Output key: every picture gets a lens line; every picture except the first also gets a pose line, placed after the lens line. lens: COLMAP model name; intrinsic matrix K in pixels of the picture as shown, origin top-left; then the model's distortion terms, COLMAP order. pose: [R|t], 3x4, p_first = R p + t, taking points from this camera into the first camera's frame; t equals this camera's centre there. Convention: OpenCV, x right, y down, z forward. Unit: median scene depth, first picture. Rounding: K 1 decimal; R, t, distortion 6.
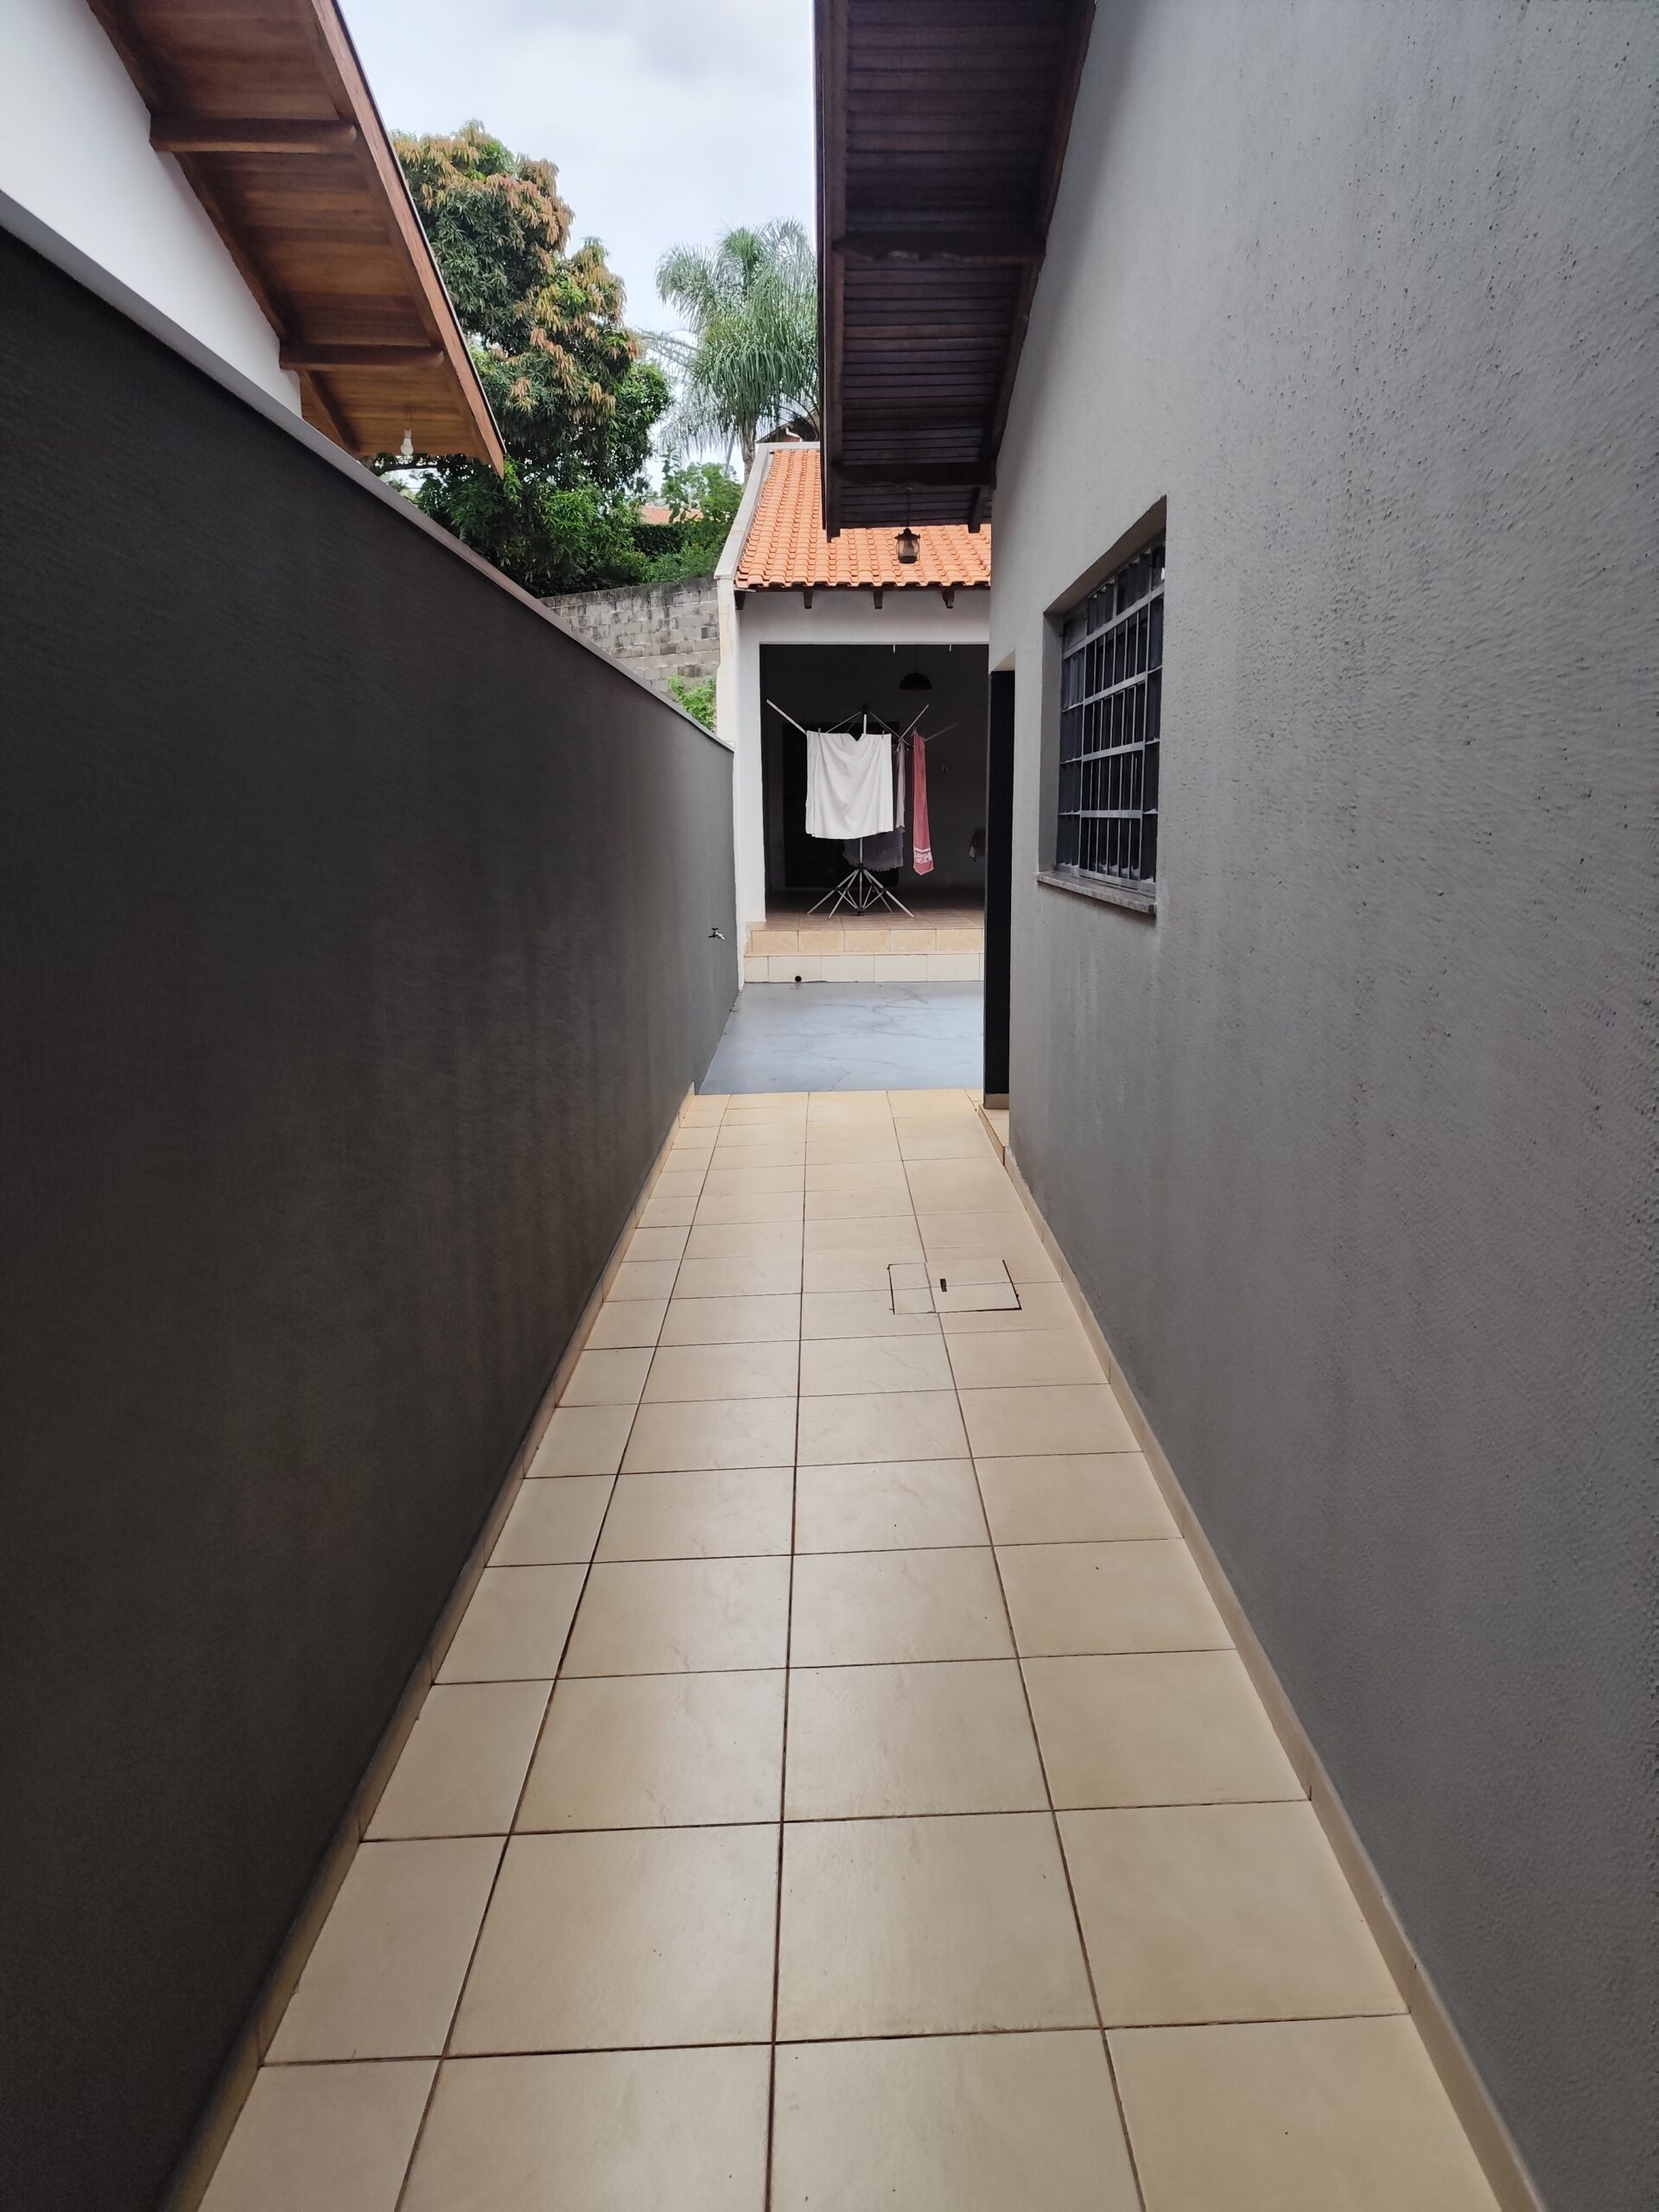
lens RADIAL K [[1494.0, 0, 814.2], [0, 1494.0, 1103.8], [0, 0, 1]] dist [0.043123, -0.046690]
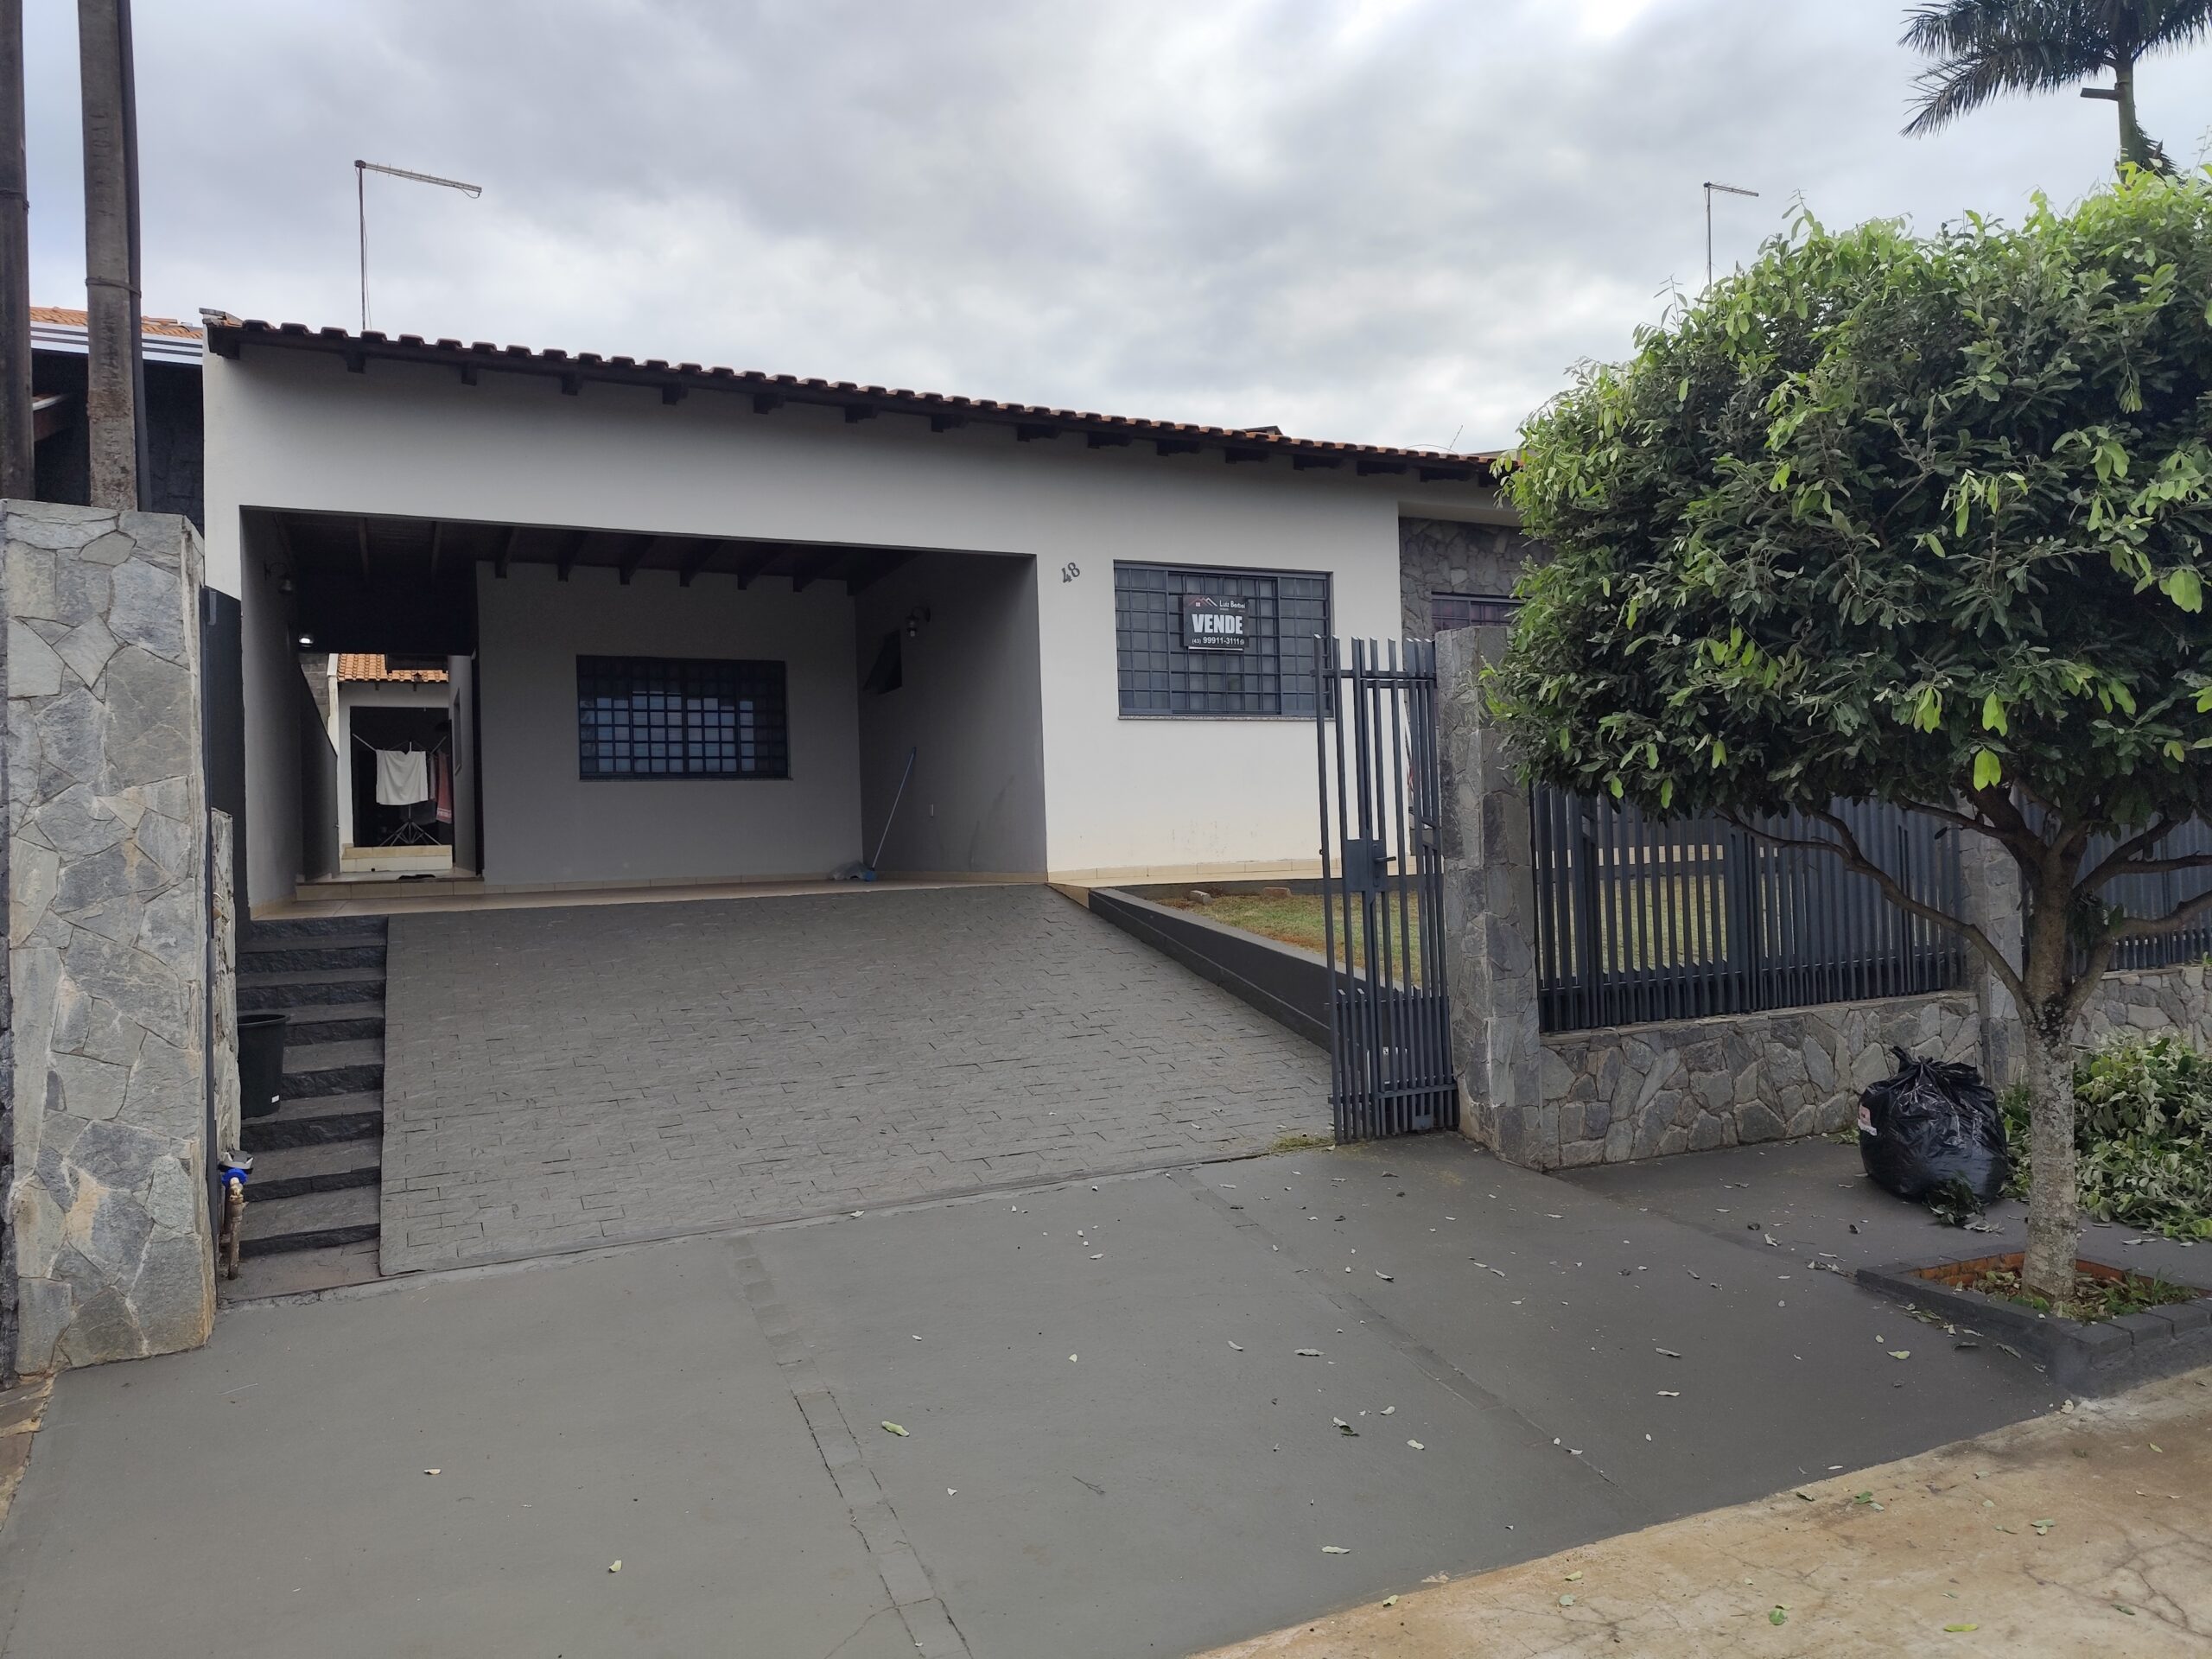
lens RADIAL K [[1498.0, 0, 1133.9], [0, 1498.0, 815.9], [0, 0, 1]] dist [0.059432, -0.098110]
pose [[0.893365, -0.015444, 0.449067, -0.008944], [0.114318, 0.974335, -0.193913, 0.324004], [-0.434547, 0.224571, 0.872202, -1.105373]]
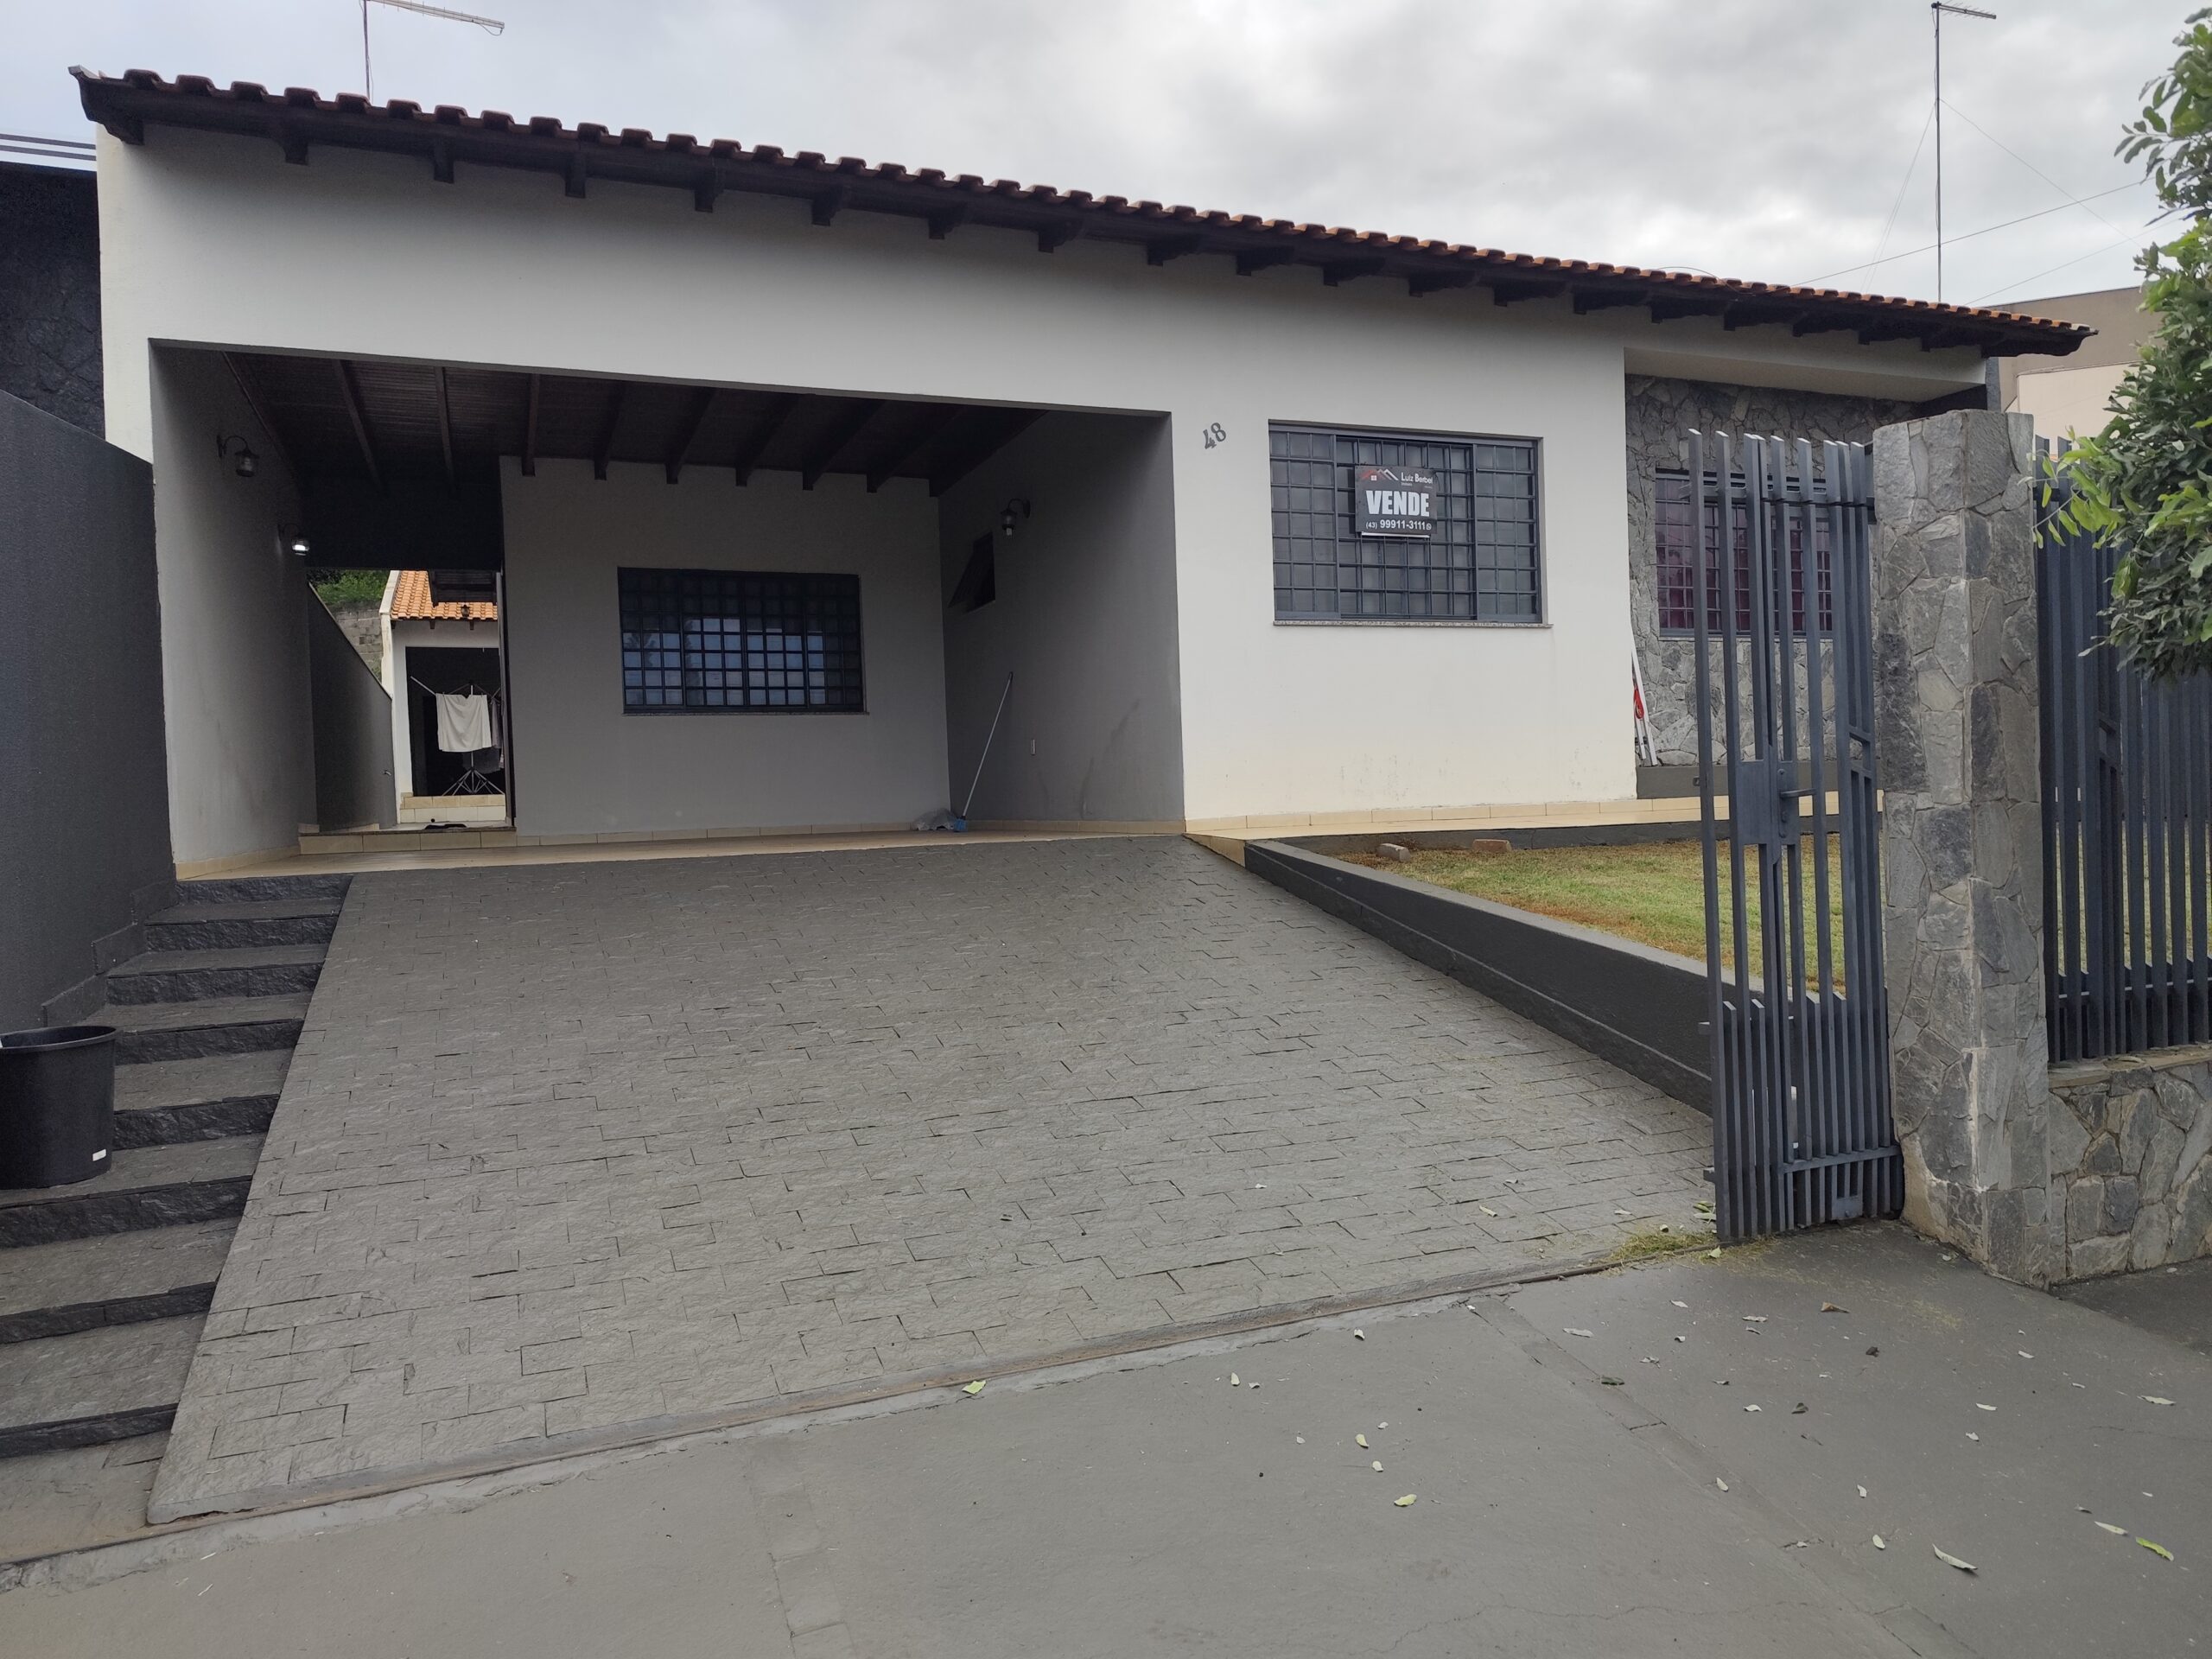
lens RADIAL K [[1494.0, 0, 1098.8], [0, 1494.0, 835.9], [0, 0, 1]] dist [0.043123, -0.046690]
pose [[0.923714, -0.035801, 0.381405, 0.035185], [0.103262, 0.982040, -0.157906, 0.294702], [-0.368902, 0.185245, 0.910821, -0.936634]]
